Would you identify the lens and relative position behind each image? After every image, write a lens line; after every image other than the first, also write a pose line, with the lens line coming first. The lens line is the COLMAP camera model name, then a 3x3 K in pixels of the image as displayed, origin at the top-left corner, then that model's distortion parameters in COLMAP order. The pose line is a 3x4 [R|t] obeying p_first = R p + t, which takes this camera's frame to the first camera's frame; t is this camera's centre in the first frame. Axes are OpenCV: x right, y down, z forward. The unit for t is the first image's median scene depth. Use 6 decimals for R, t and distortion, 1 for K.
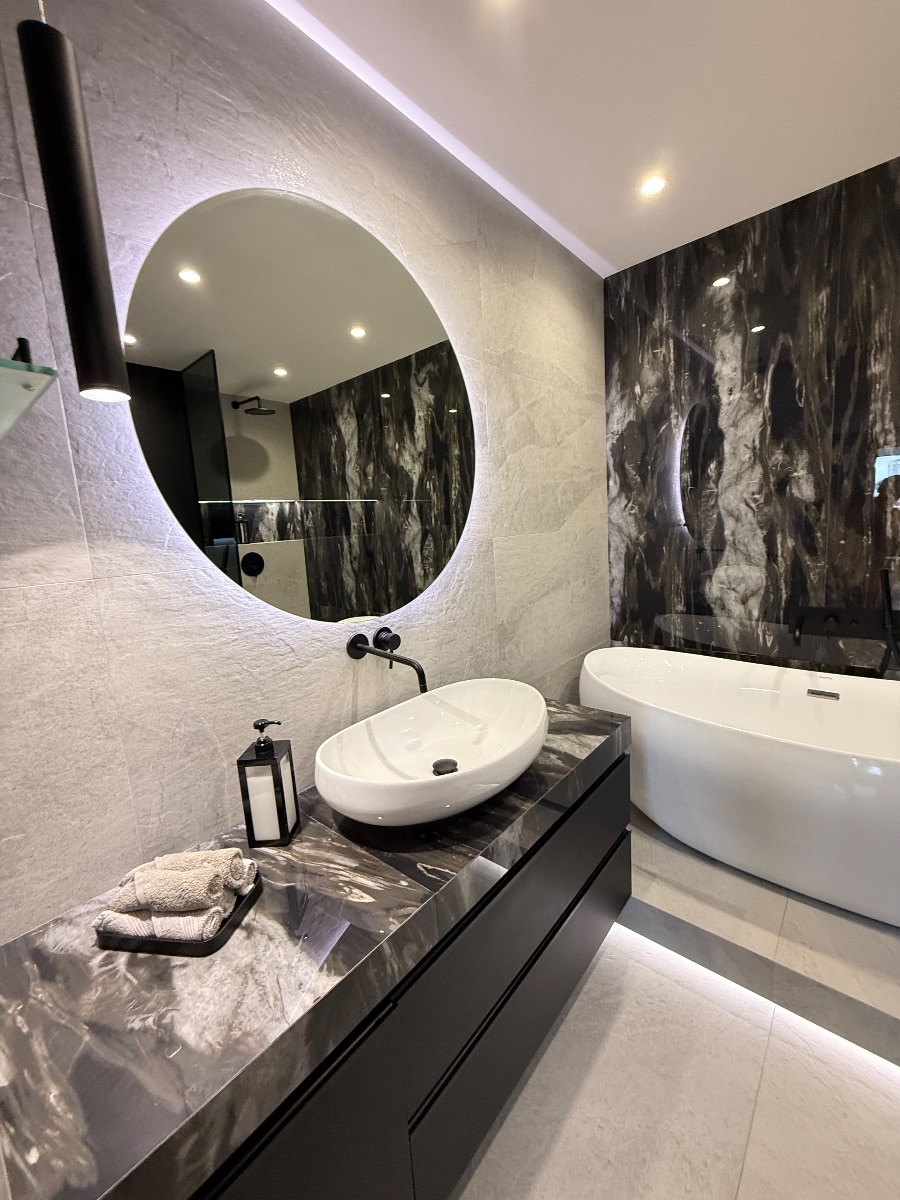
lens RADIAL K [[476.3, 0, 449.7], [0, 476.3, 595.3], [0, 0, 1]] dist [-0.001656, -0.000193]
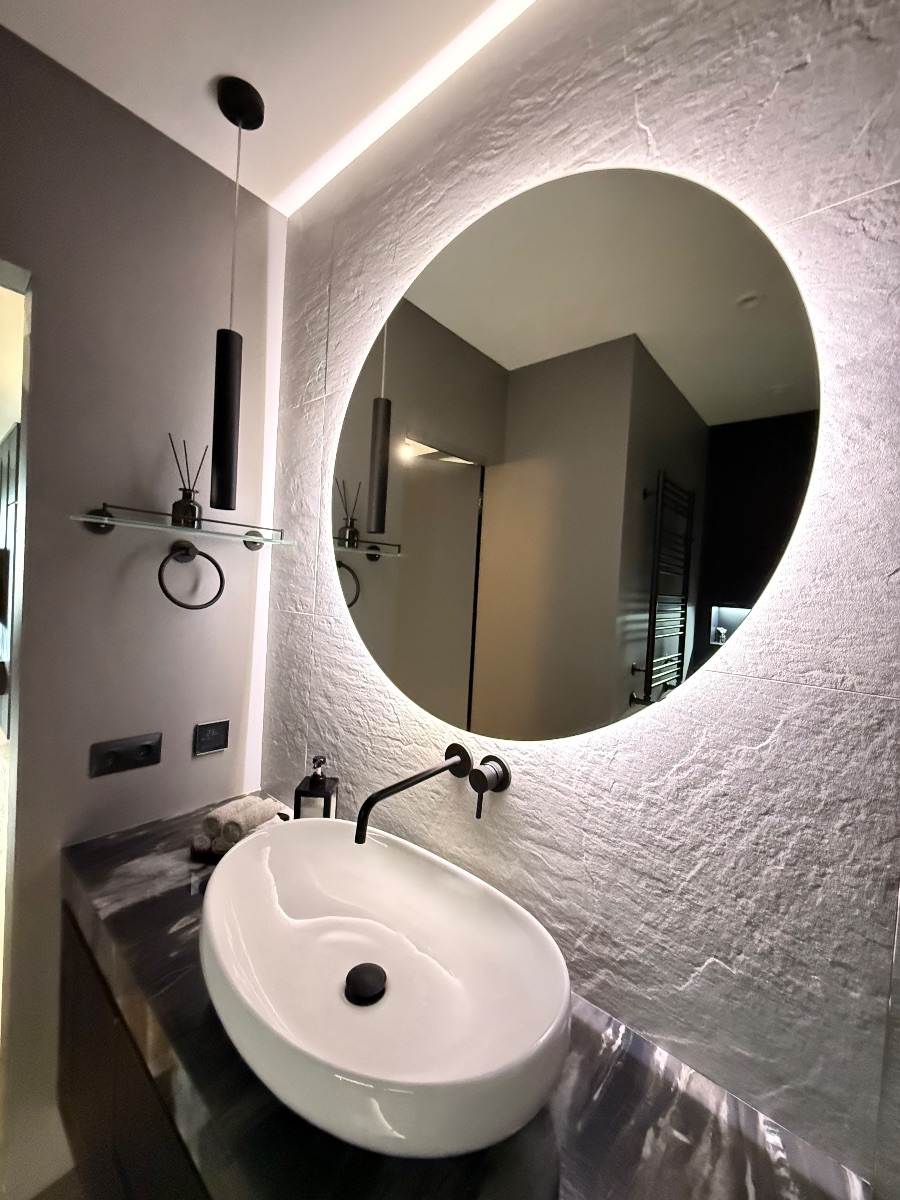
lens RADIAL K [[476.3, 0, 448.7], [0, 476.3, 601.8], [0, 0, 1]] dist [-0.001656, -0.000193]
pose [[-0.005184, 0.094511, -0.995510, 0.339645], [-0.199039, 0.975507, 0.093649, -0.129737], [0.979978, 0.198631, 0.013755, 0.587590]]
